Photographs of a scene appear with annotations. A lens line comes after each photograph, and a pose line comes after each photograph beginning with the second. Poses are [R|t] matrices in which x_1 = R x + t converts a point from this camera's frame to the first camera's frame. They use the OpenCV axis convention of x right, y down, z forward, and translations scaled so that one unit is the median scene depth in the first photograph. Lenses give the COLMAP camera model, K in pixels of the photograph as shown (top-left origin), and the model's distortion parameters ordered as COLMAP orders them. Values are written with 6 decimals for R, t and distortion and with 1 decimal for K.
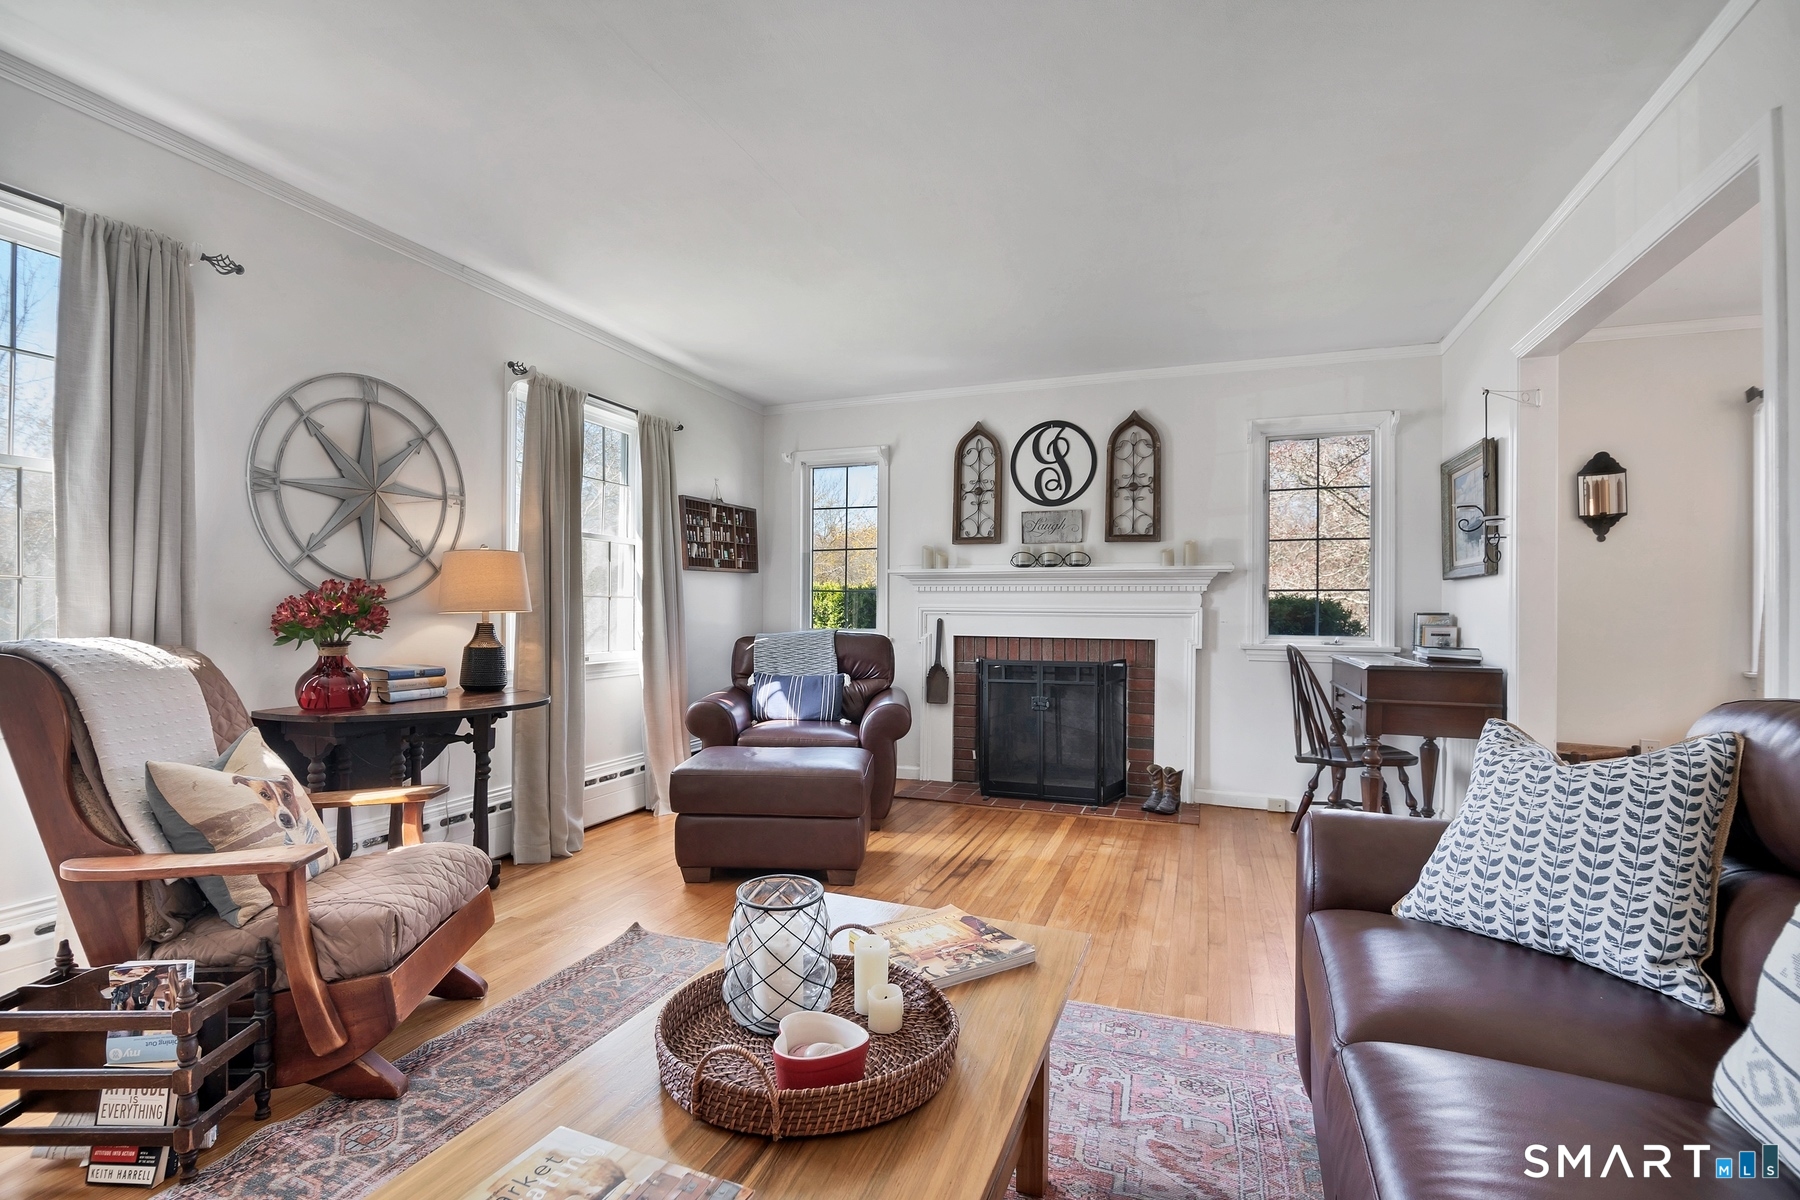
lens RADIAL K [[823.0, 0, 897.6], [0, 823.0, 607.6], [0, 0, 1]] dist [-0.001050, -0.000134]
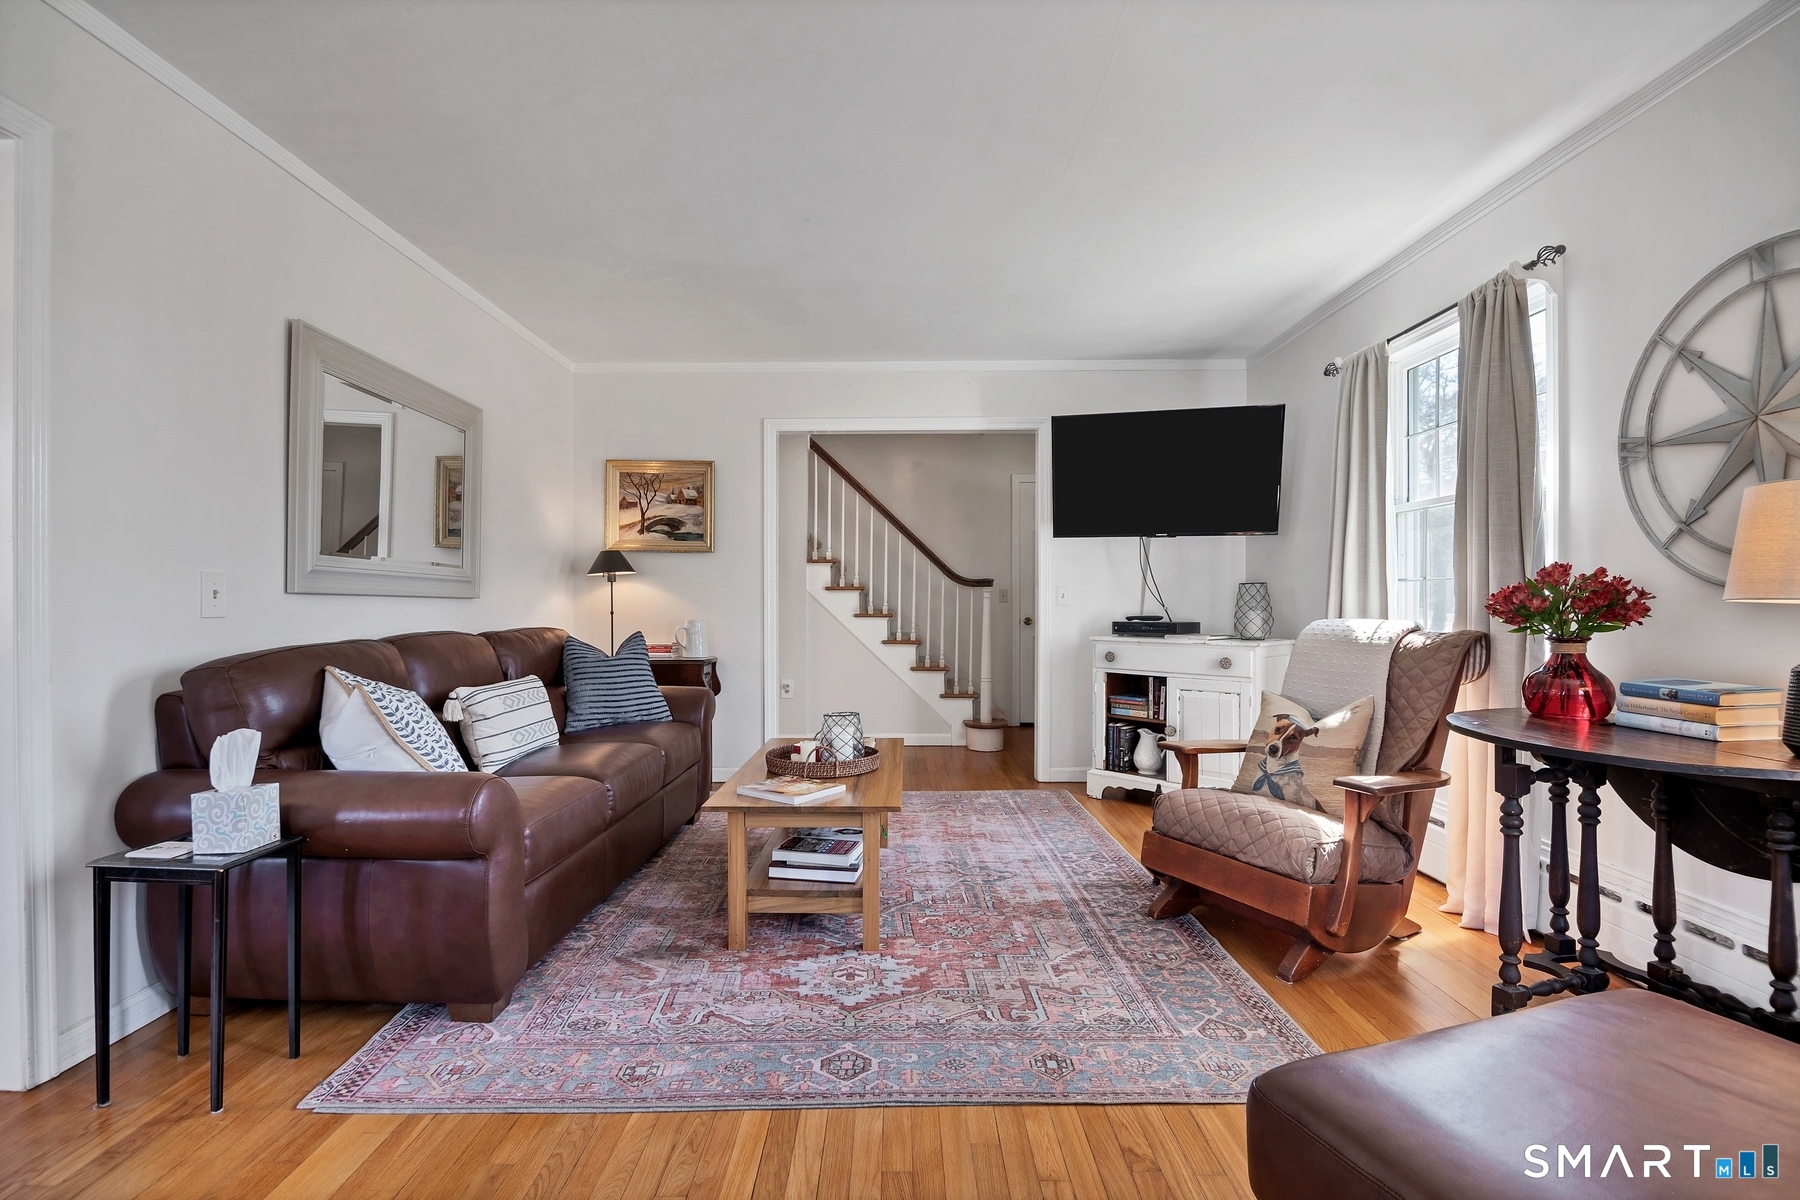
lens RADIAL K [[823.0, 0, 896.8], [0, 823.0, 601.0], [0, 0, 1]] dist [-0.001050, -0.000134]
pose [[-0.933102, 0.000072, -0.359612, 0.255616], [0.001810, 0.999988, -0.004497, 0.006841], [0.359608, -0.004847, -0.933091, 1.480749]]
